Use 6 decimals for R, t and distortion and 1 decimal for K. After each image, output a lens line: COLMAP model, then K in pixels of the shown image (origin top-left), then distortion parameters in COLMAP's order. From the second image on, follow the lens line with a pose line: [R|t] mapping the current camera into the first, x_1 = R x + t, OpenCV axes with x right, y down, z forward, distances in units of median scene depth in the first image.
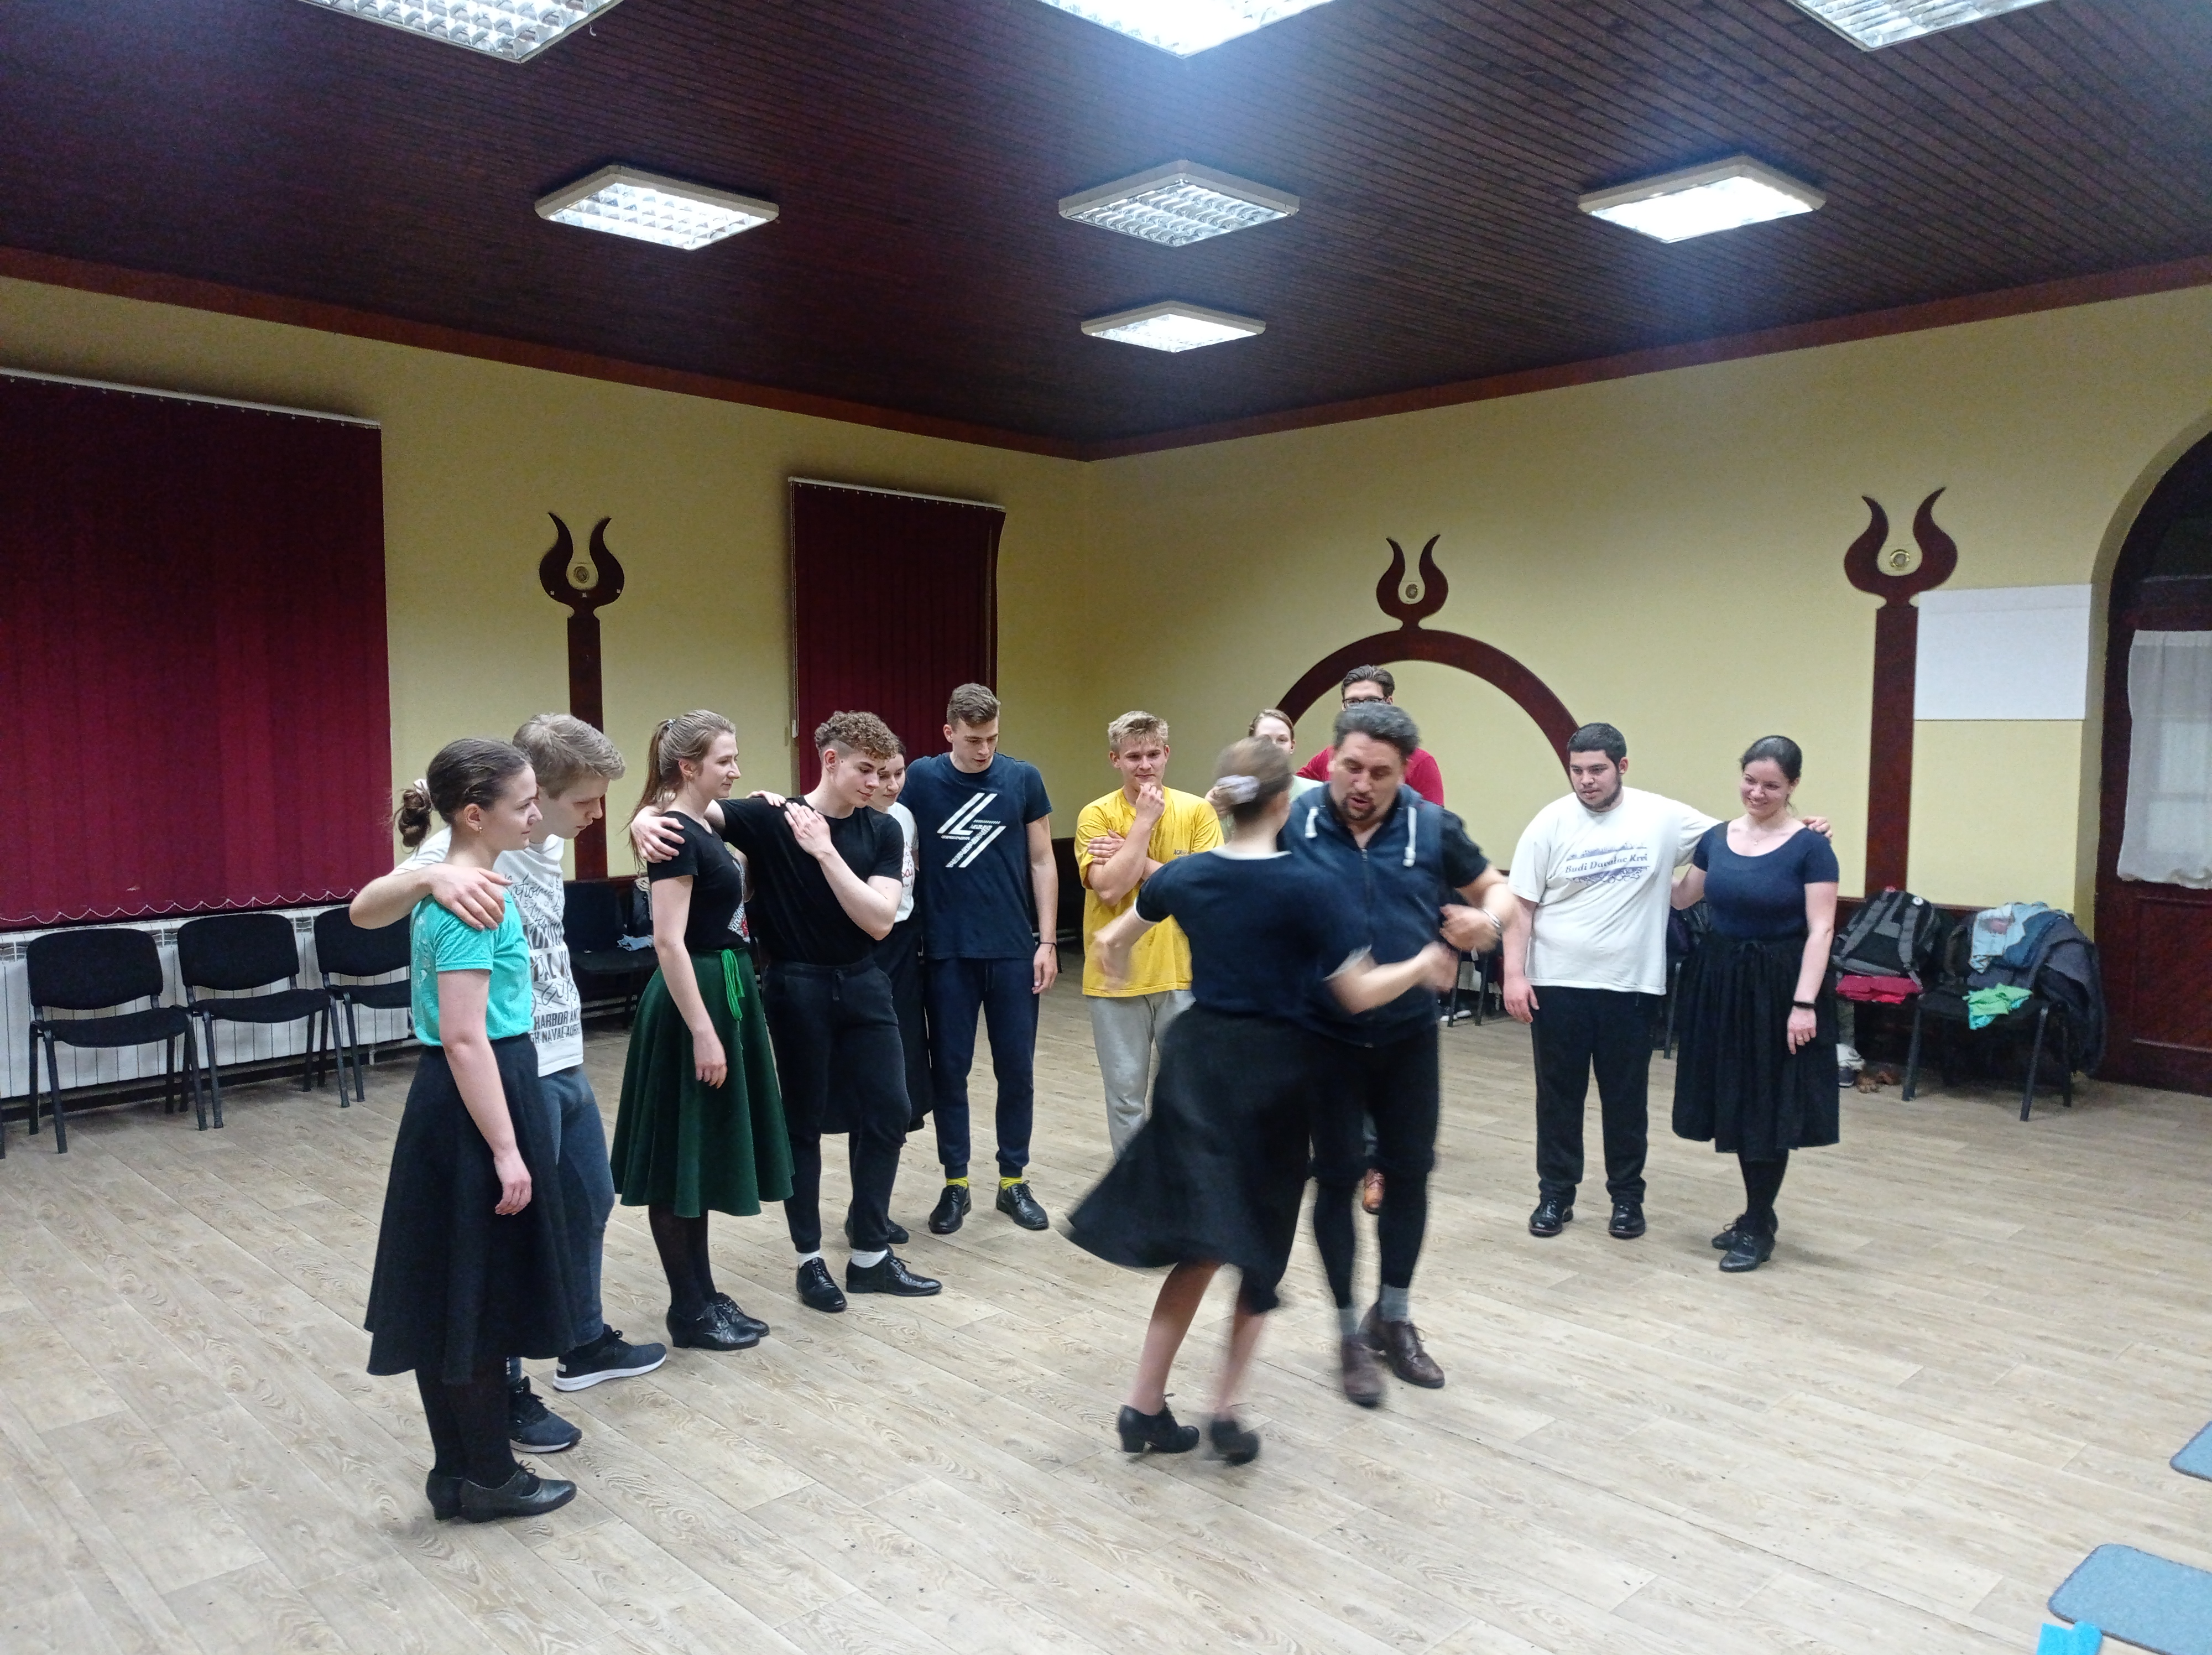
lens RADIAL K [[1640.6, 0, 1086.3], [0, 1640.6, 841.7], [0, 0, 1]] dist [0.017568, -0.009749]
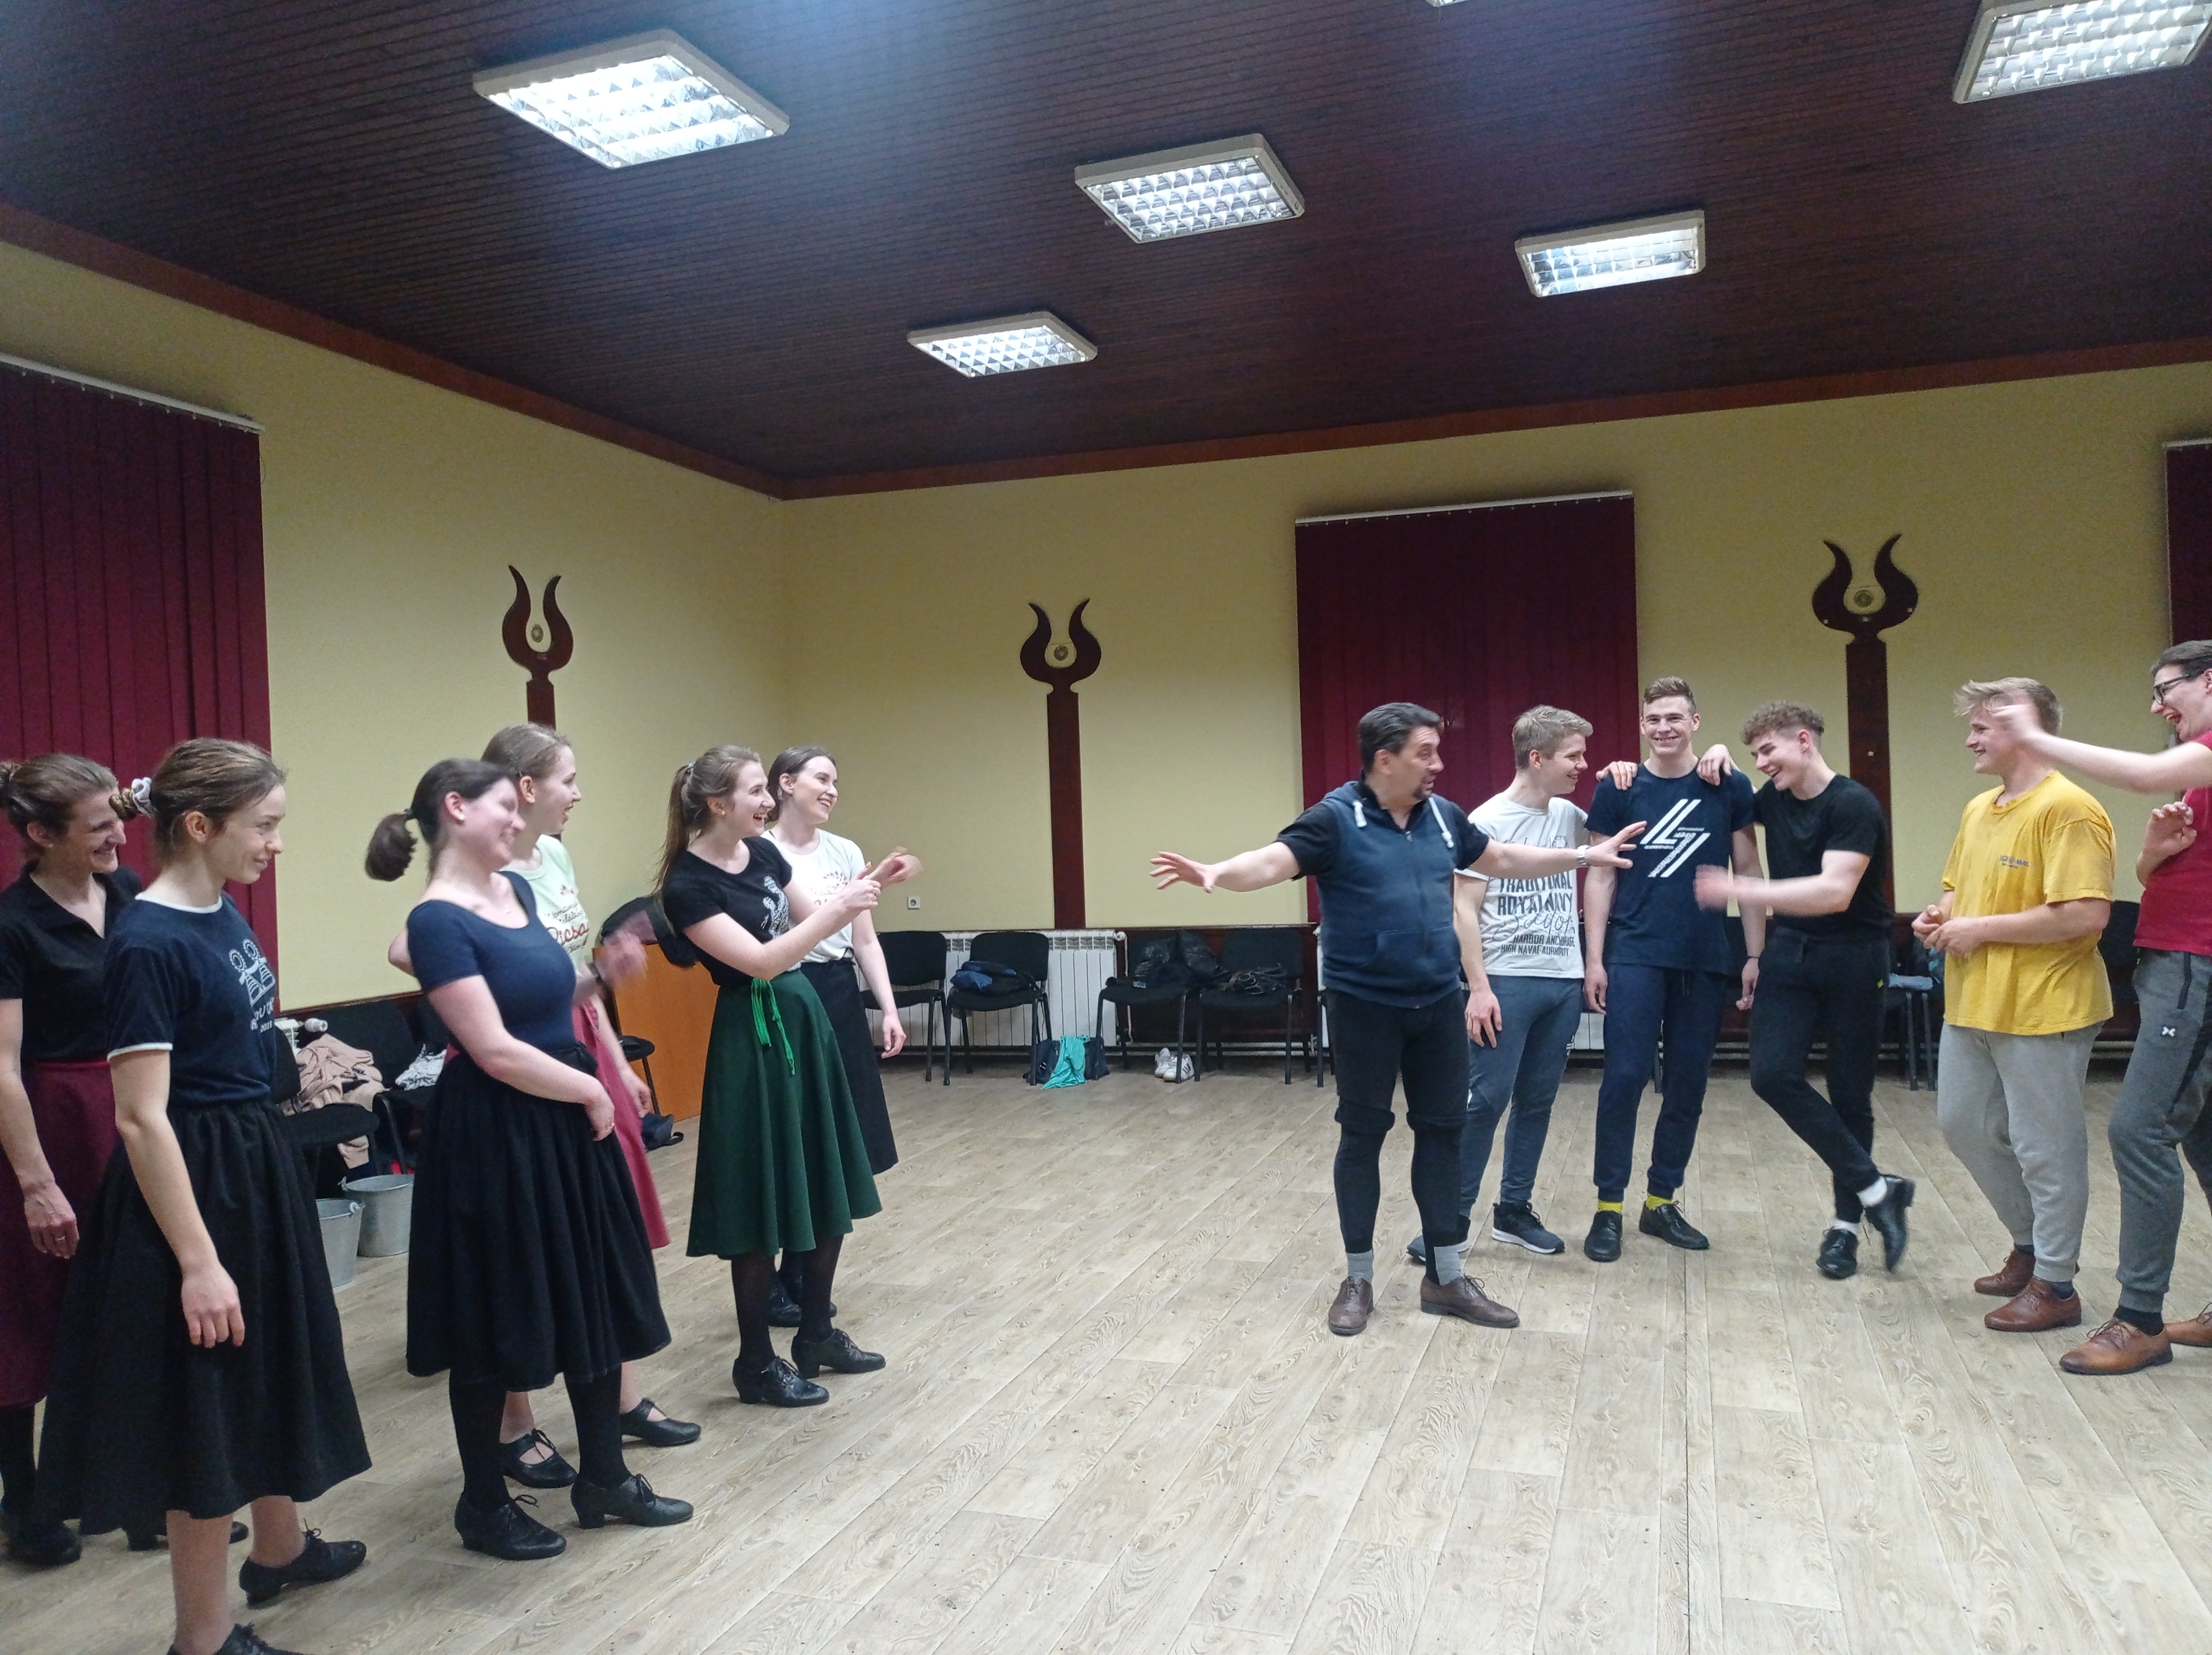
lens RADIAL K [[1648.0, 0, 1087.7], [0, 1648.0, 837.3], [0, 0, 1]] dist [0.030703, -0.025980]
pose [[0.438928, -0.007065, -0.898495, 0.625974], [-0.033162, 0.999160, -0.024056, 0.028545], [0.897910, 0.040355, 0.438325, 0.283851]]
